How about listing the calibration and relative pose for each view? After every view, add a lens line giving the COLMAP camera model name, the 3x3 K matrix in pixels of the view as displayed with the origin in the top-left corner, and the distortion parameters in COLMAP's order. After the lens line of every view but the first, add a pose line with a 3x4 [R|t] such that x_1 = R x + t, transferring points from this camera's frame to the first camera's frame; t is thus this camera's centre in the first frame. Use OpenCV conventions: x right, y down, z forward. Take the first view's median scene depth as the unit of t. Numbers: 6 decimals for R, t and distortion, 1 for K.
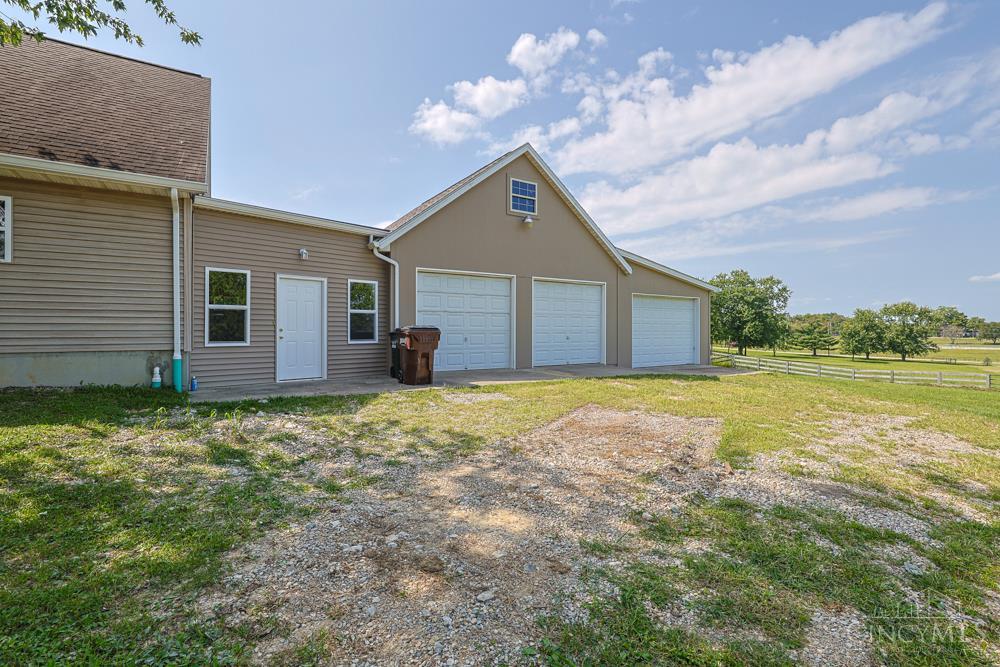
lens RADIAL K [[455.2, 0, 498.3], [0, 455.2, 332.9], [0, 0, 1]] dist [-0.045332, 0.017254]
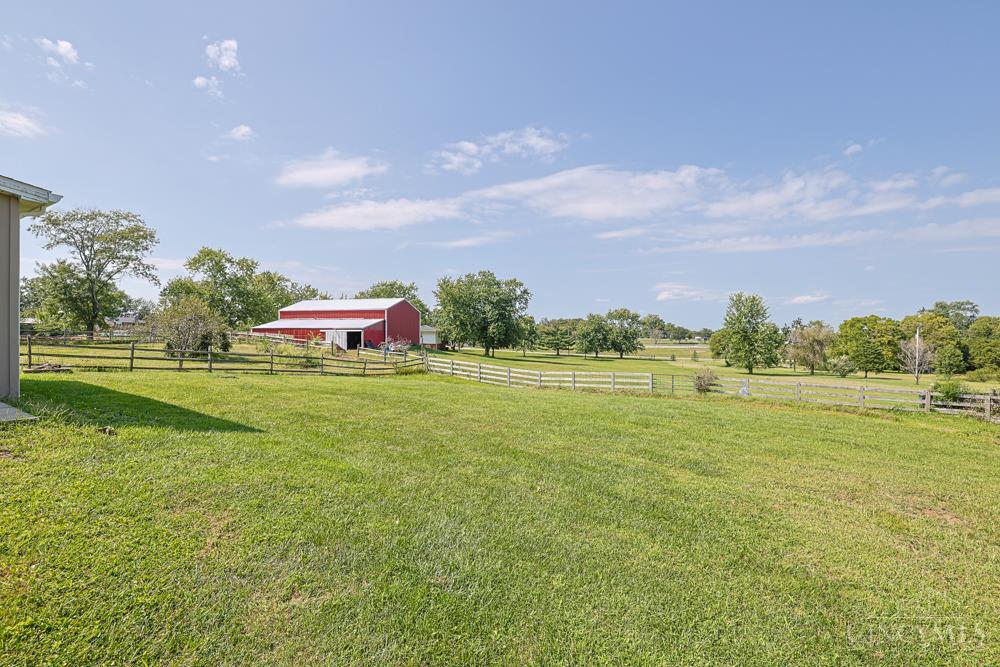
lens RADIAL K [[454.5, 0, 499.6], [0, 454.5, 360.5], [0, 0, 1]] dist [-0.022300, 0.000336]
pose [[0.895566, -0.025190, 0.444214, 0.090064], [0.001222, 0.998531, 0.054161, 0.003303], [-0.444926, -0.047962, 0.894282, 0.065969]]
